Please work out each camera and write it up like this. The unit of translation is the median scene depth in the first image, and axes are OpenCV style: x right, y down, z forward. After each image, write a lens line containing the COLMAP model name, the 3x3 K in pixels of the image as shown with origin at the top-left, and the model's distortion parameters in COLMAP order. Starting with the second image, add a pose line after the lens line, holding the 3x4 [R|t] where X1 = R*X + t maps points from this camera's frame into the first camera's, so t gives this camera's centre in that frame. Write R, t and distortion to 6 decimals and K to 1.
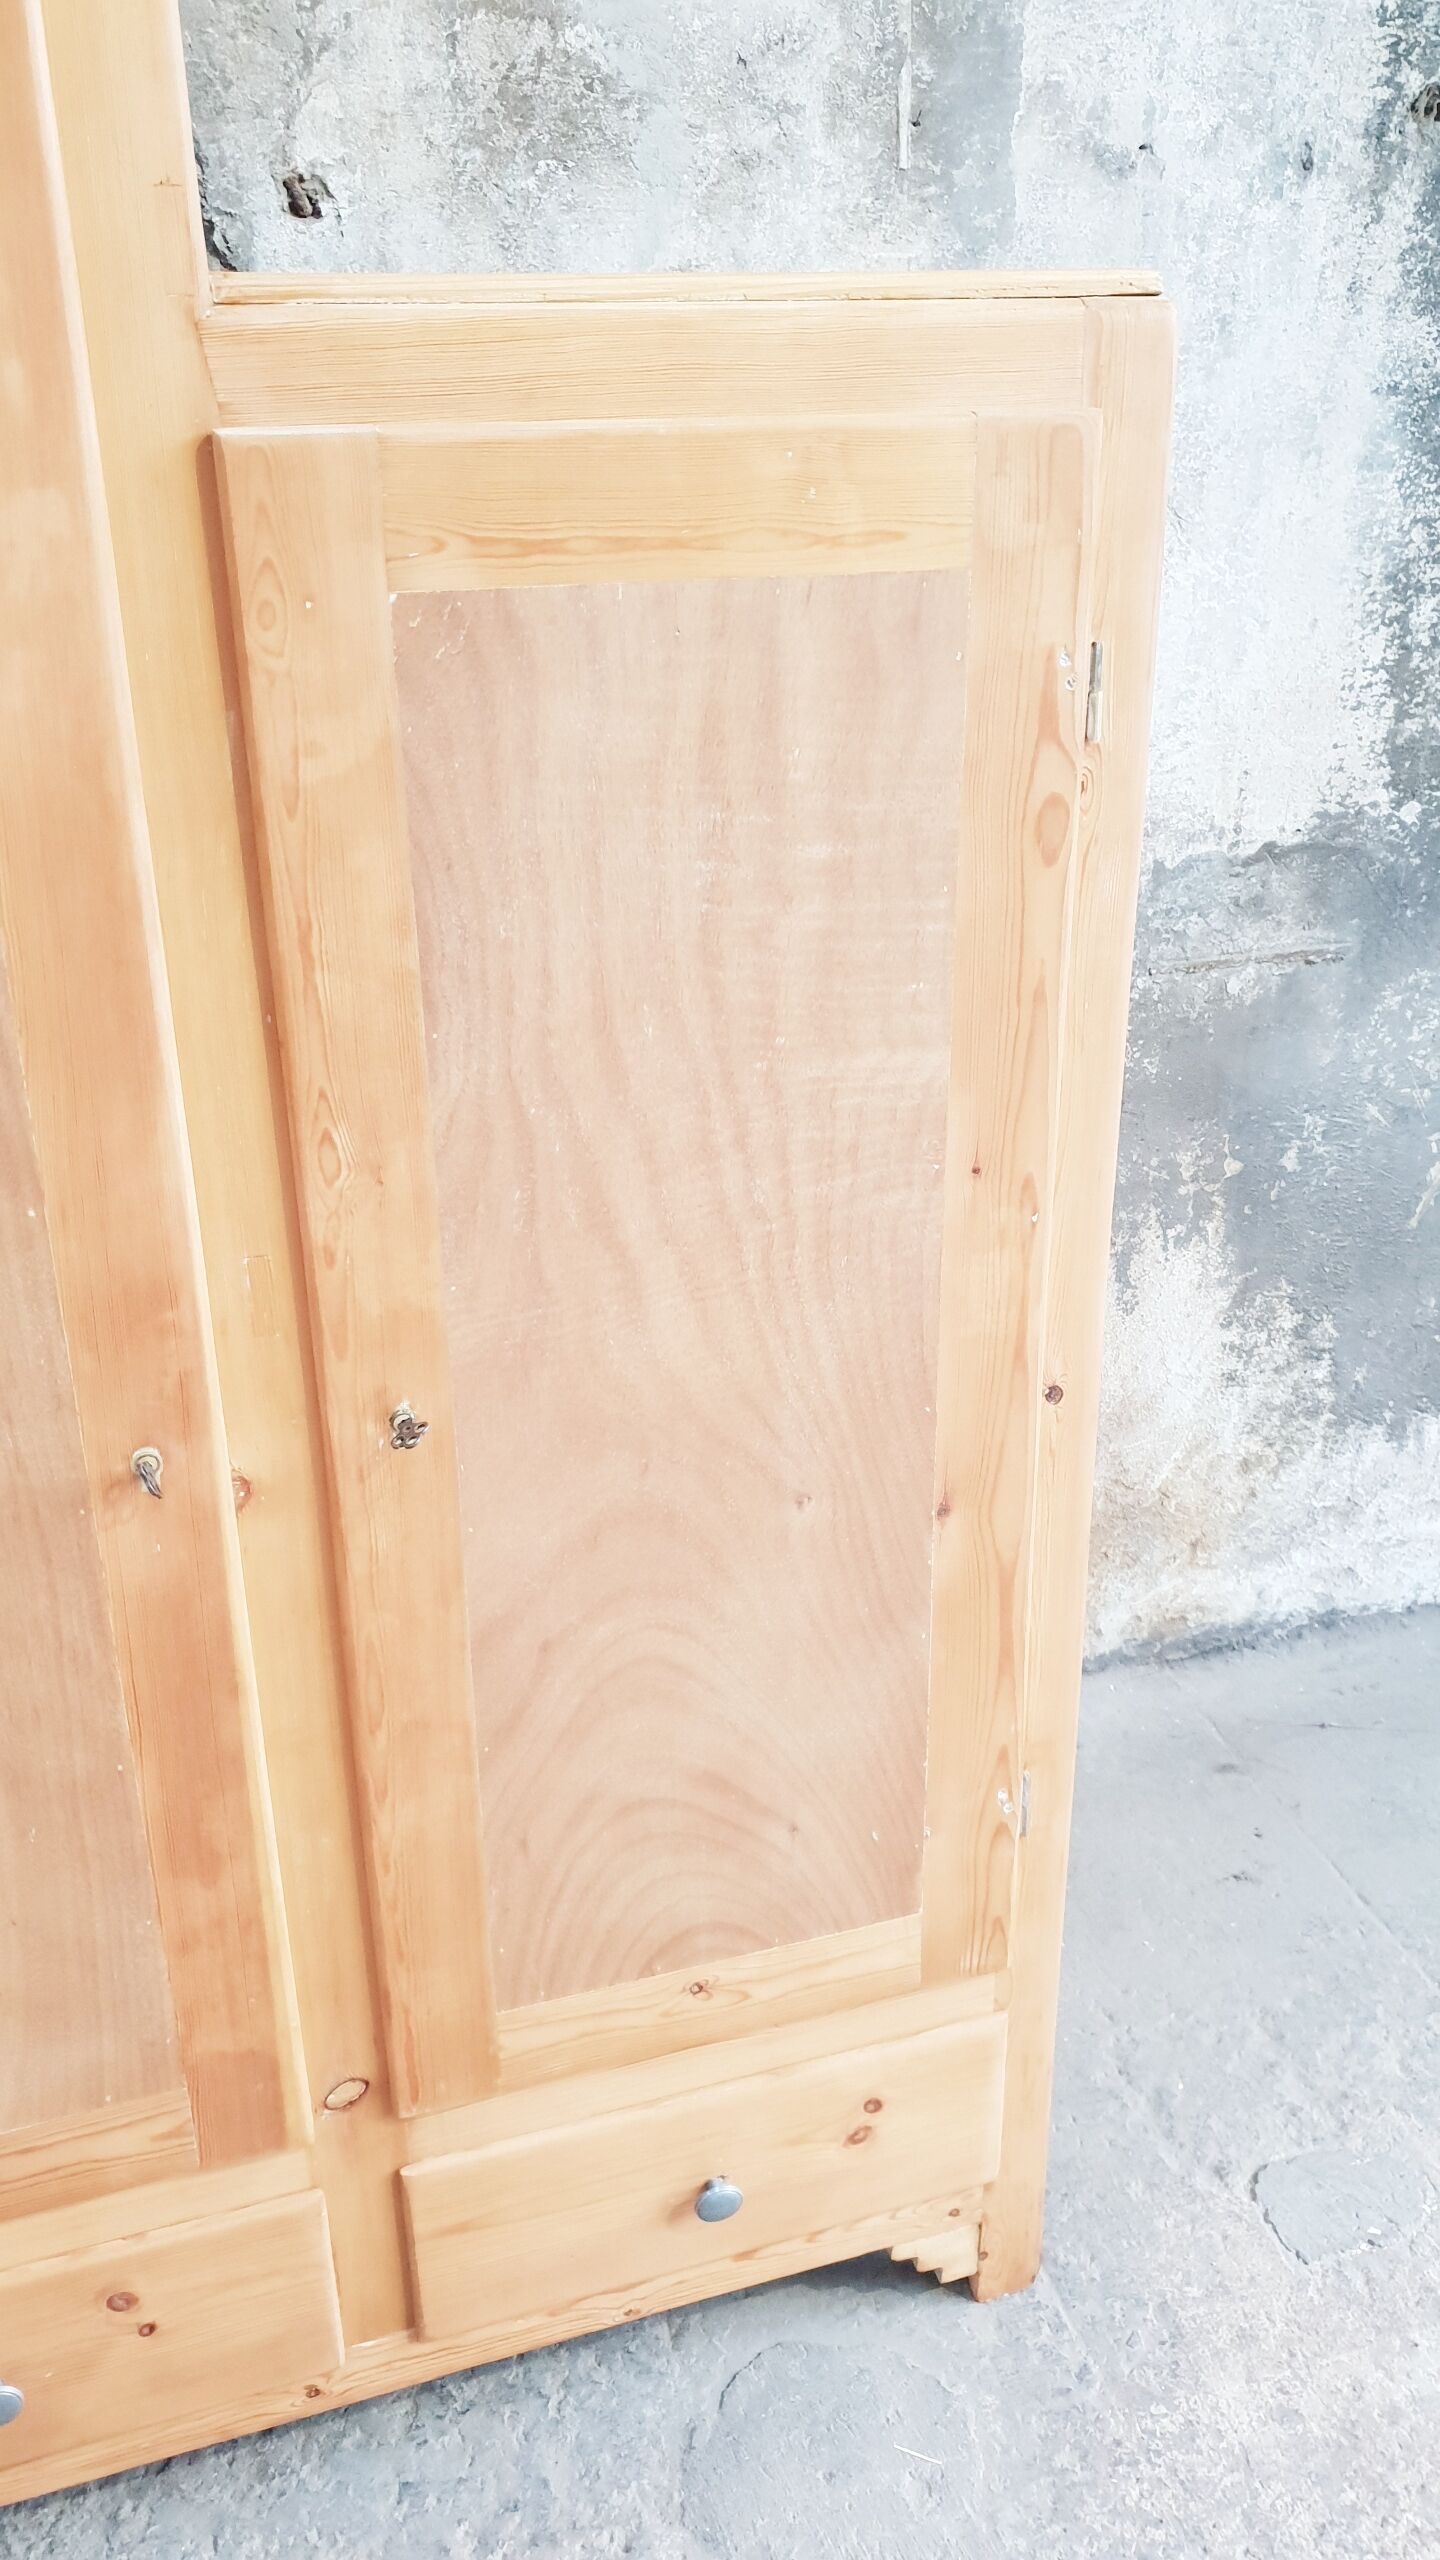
lens RADIAL K [[2017.9, 0, 728.2], [0, 2017.9, 1235.5], [0, 0, 1]] dist [-0.005979, 0.030388]
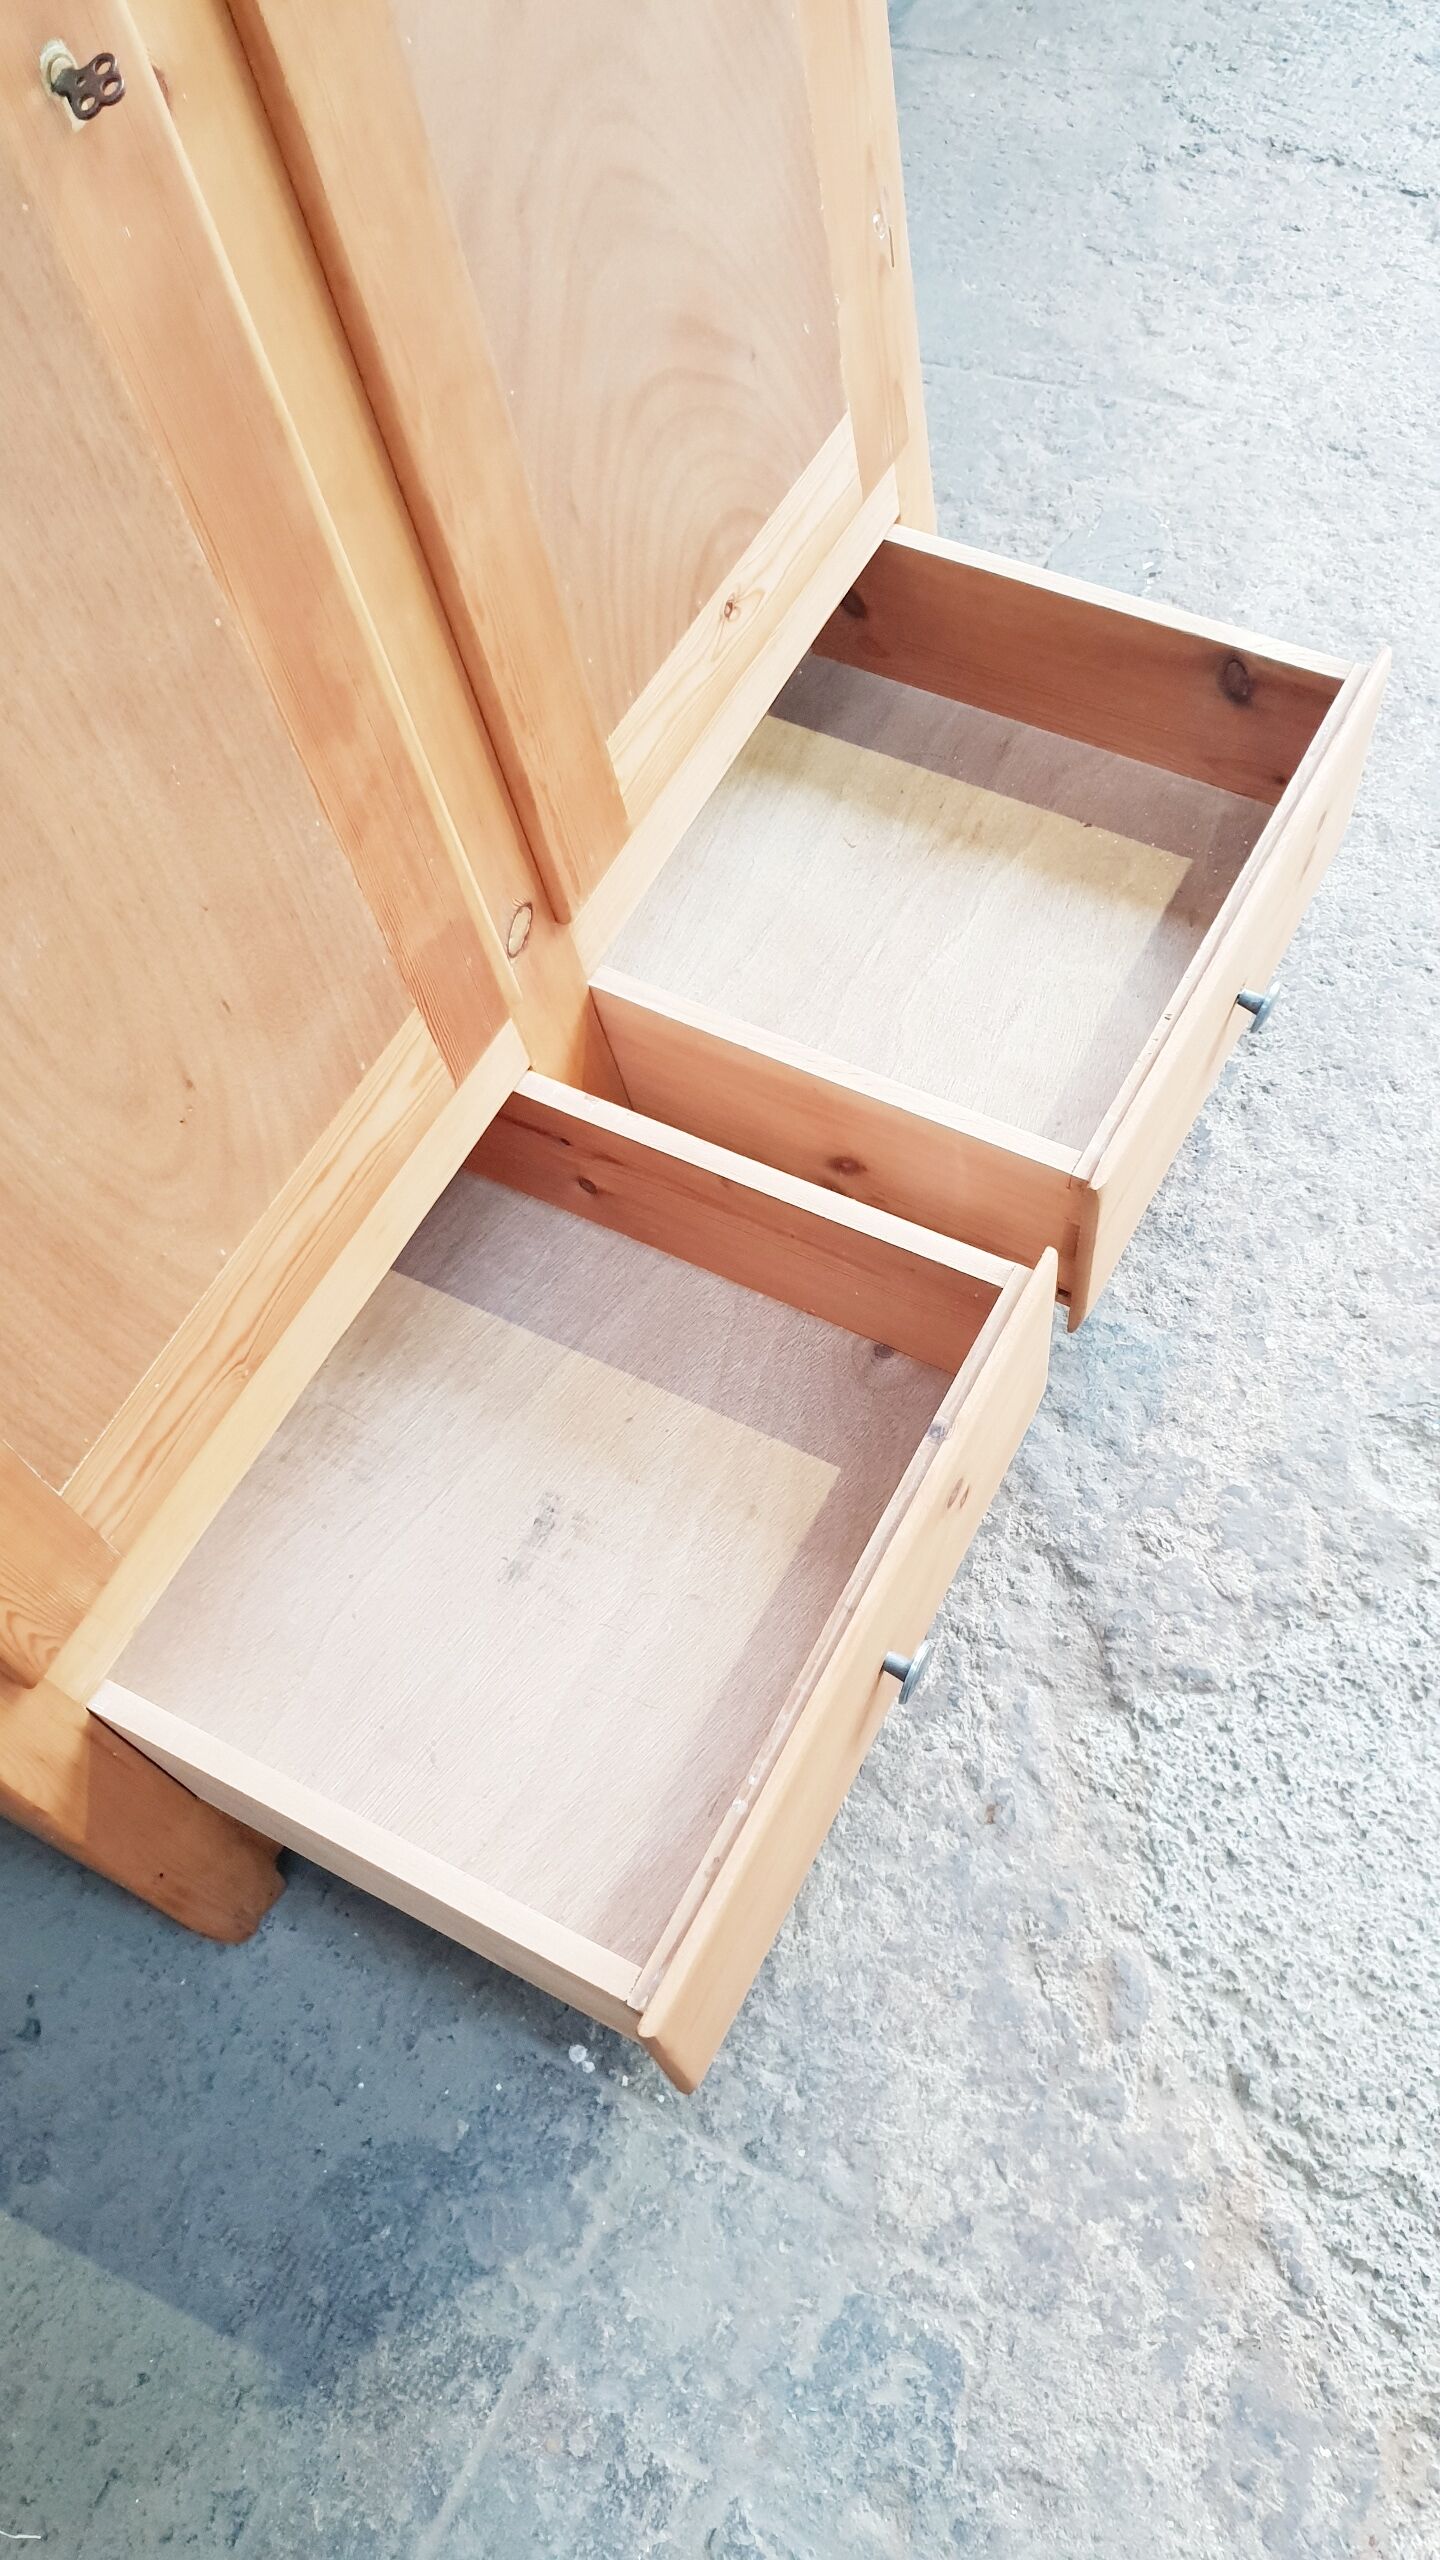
lens RADIAL K [[2017.9, 0, 735.4], [0, 2017.9, 1291.3], [0, 0, 1]] dist [-0.005979, 0.030388]
pose [[0.712392, -0.644852, 0.276882, -0.390025], [0.417952, 0.706793, 0.570754, 0.077344], [-0.563750, -0.290877, 0.773030, 0.216893]]
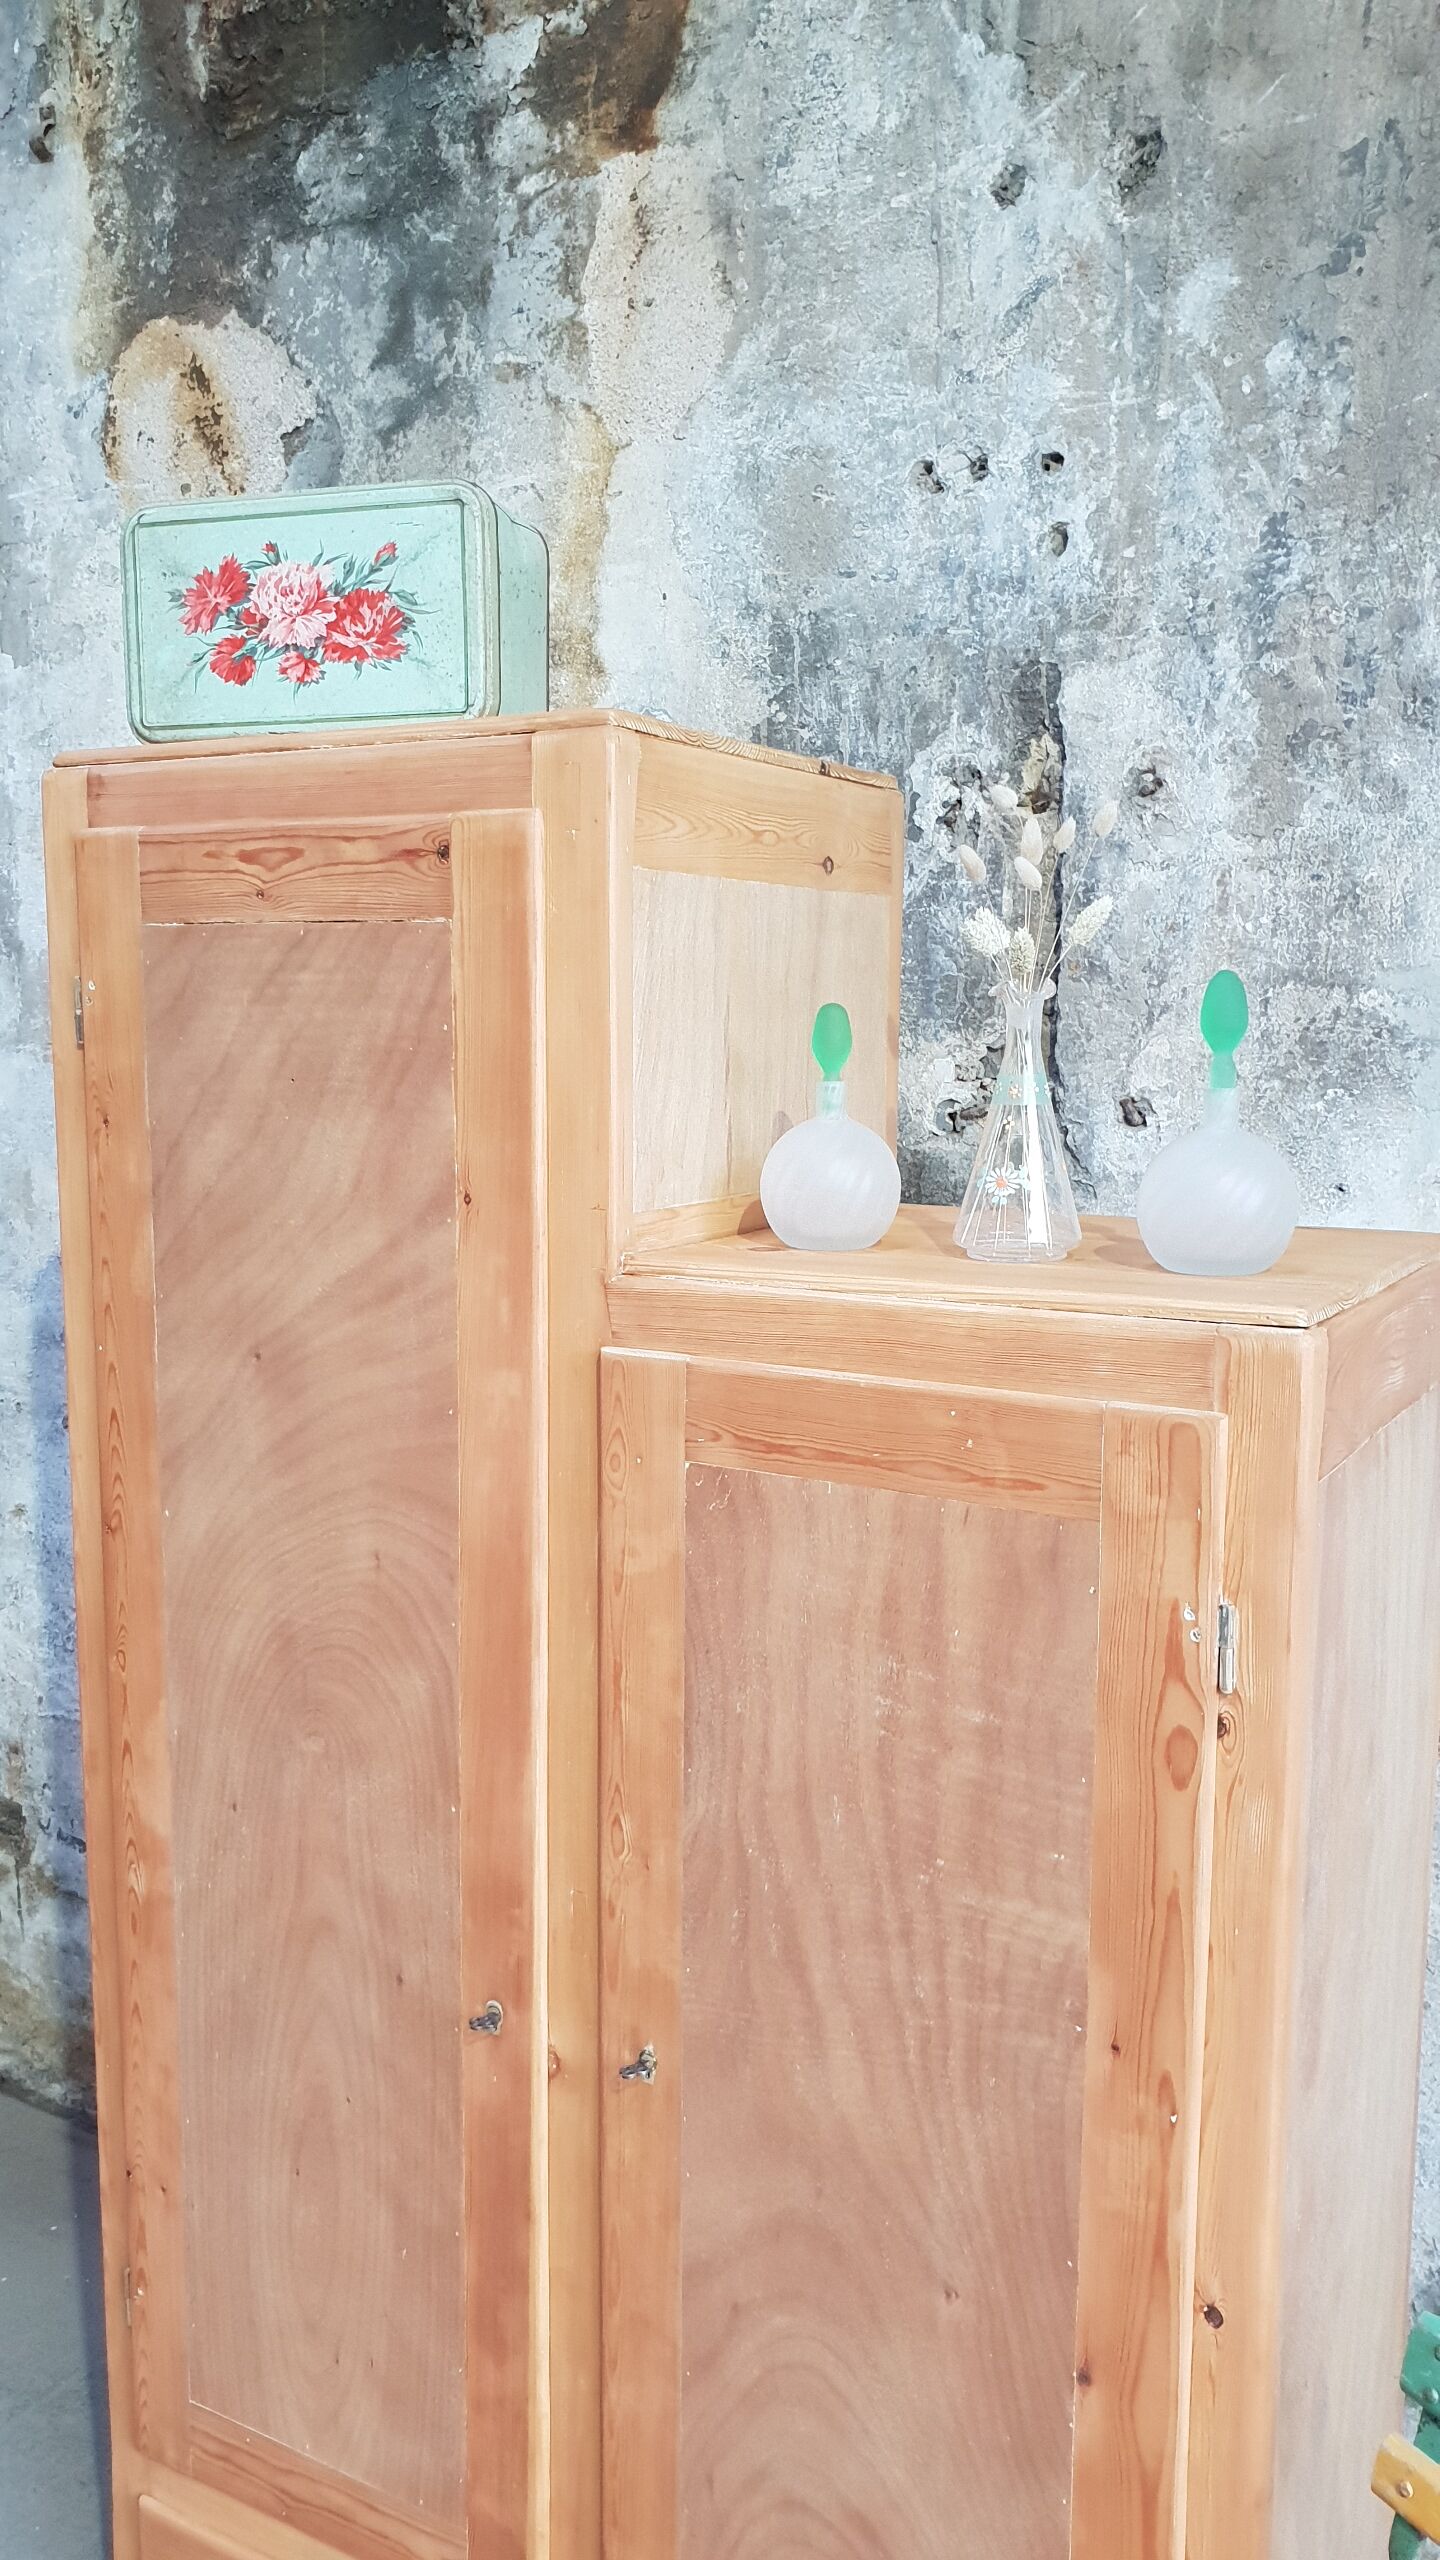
lens RADIAL K [[2017.9, 0, 735.2], [0, 2017.9, 1271.4], [0, 0, 1]] dist [-0.005979, 0.030388]
pose [[0.672327, 0.112787, -0.731612, 0.558118], [-0.311553, 0.939642, -0.141450, -0.157946], [0.671499, 0.323037, 0.666886, 0.010367]]
